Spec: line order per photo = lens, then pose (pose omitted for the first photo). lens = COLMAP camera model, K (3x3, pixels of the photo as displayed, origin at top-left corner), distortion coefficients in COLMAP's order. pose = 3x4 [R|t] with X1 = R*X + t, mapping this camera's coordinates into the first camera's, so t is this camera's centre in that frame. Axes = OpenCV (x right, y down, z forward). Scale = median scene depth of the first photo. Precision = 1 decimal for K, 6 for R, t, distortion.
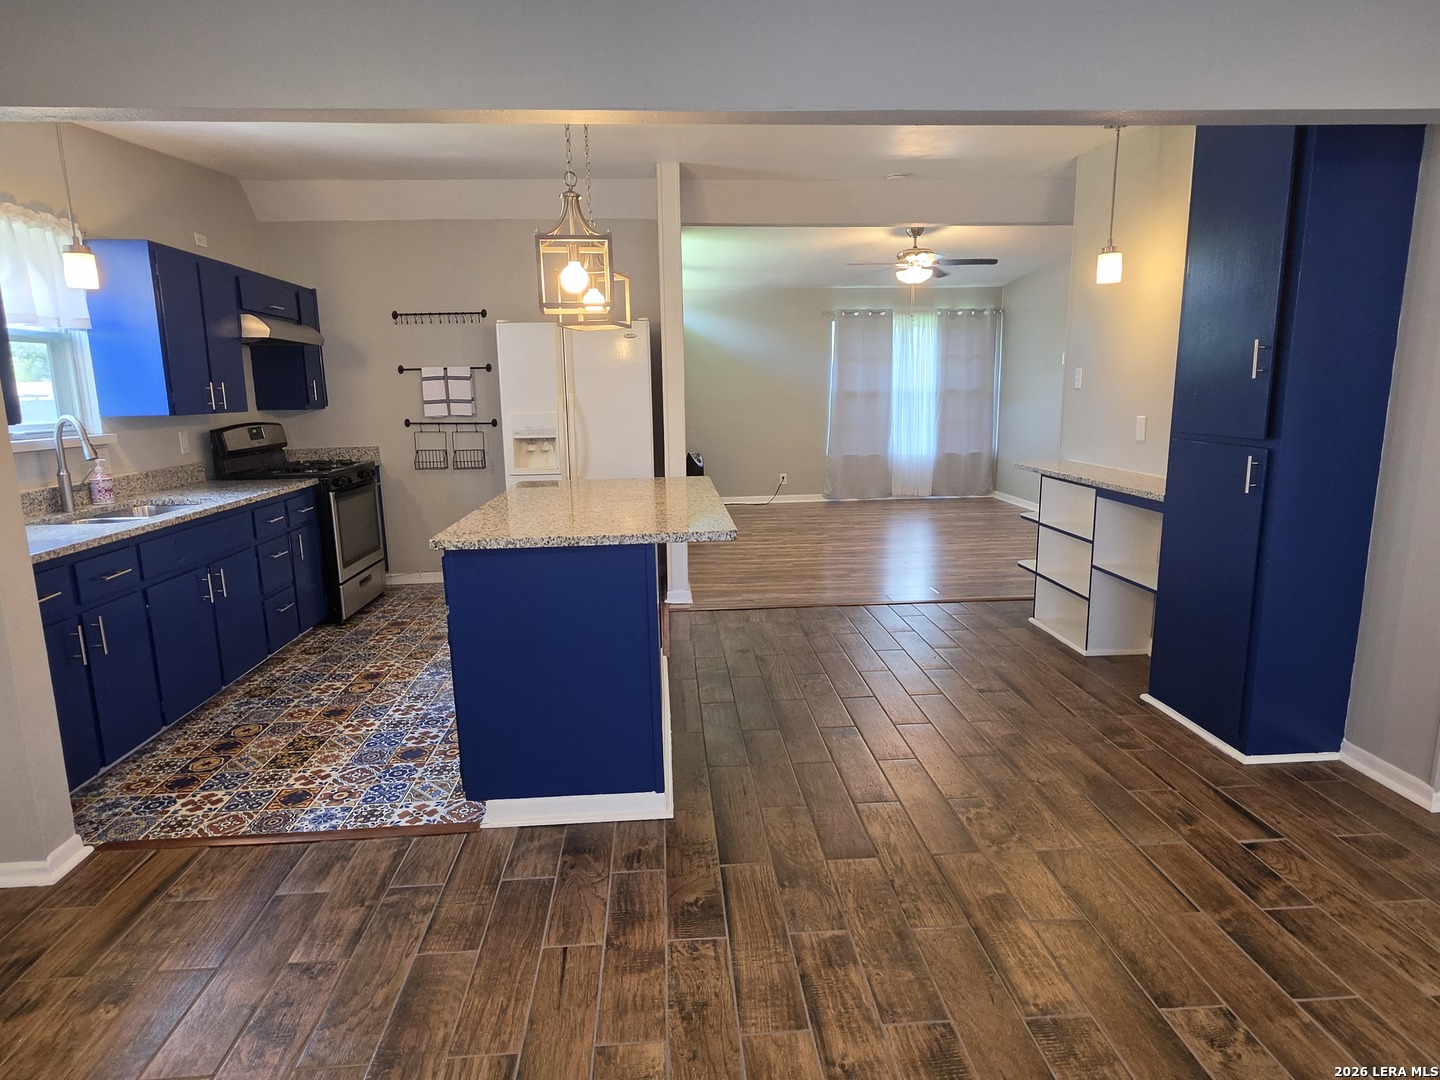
lens RADIAL K [[818.3, 0, 709.9], [0, 818.3, 543.1], [0, 0, 1]] dist [0.001925, -0.001886]
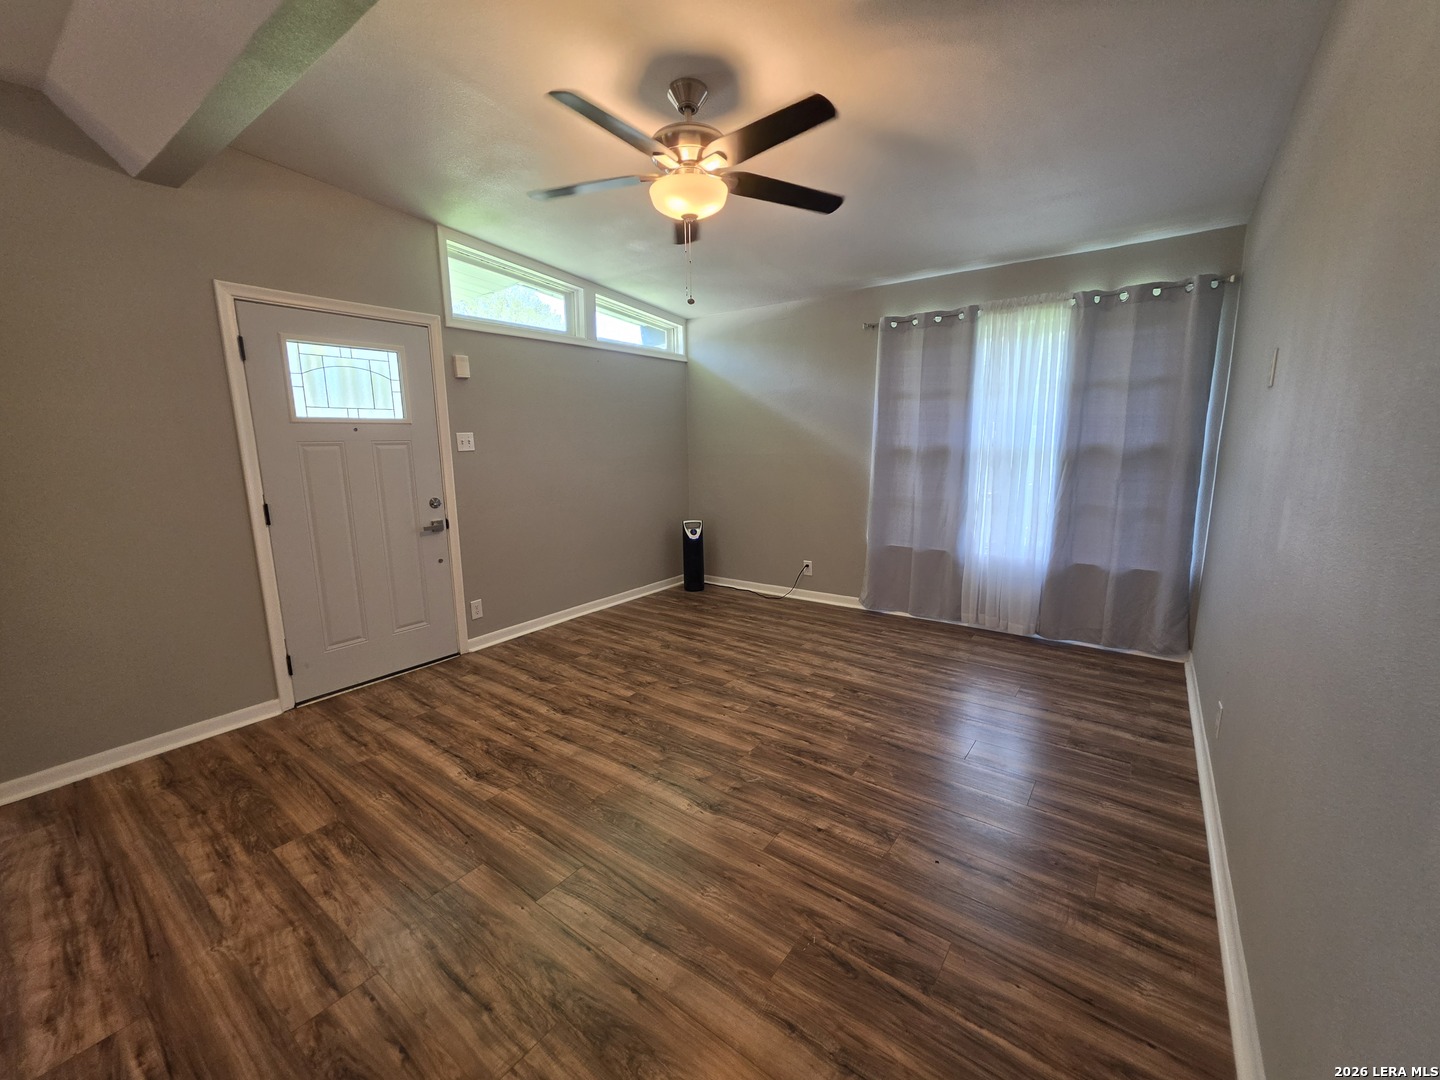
lens RADIAL K [[580.4, 0, 708.5], [0, 580.4, 549.1], [0, 0, 1]] dist [0.001211, 0.000499]
pose [[0.762706, 0.127975, -0.633957, 0.835586], [-0.118812, 0.991270, 0.057163, -0.272879], [0.635738, 0.031724, 0.771252, 1.324620]]
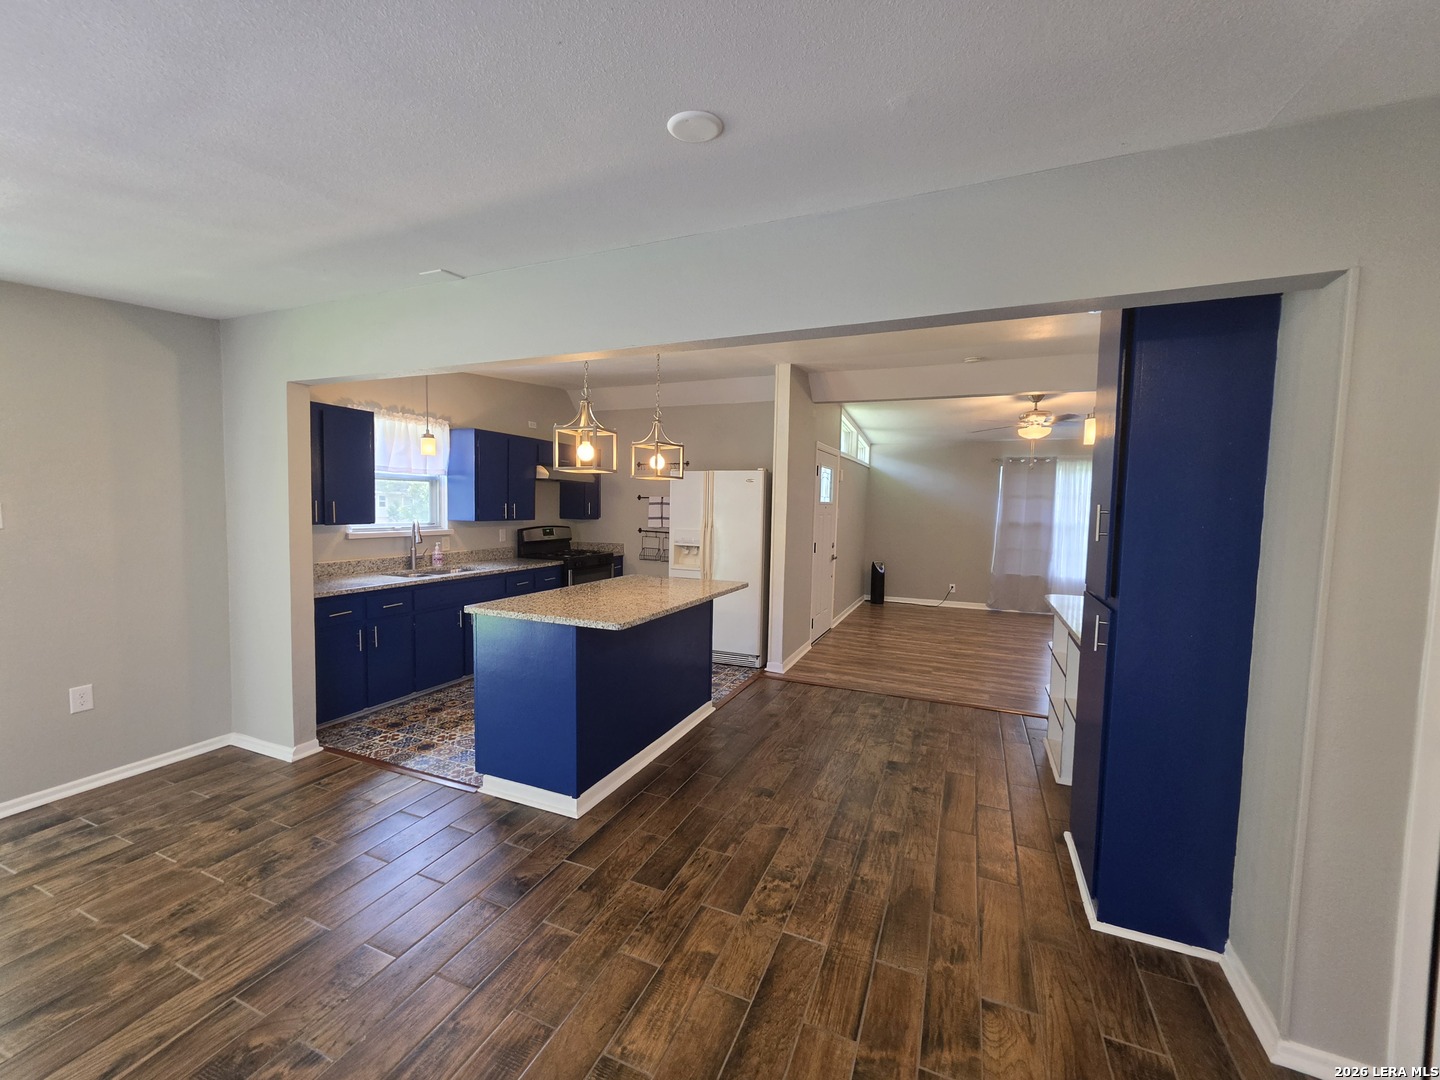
lens RADIAL K [[580.4, 0, 718.4], [0, 580.4, 544.5], [0, 0, 1]] dist [0.001211, 0.000499]
pose [[0.891179, 0.066672, -0.448725, 0.399315], [-0.119210, 0.988796, -0.089838, -0.051914], [0.437708, 0.133554, 0.889143, 0.092197]]
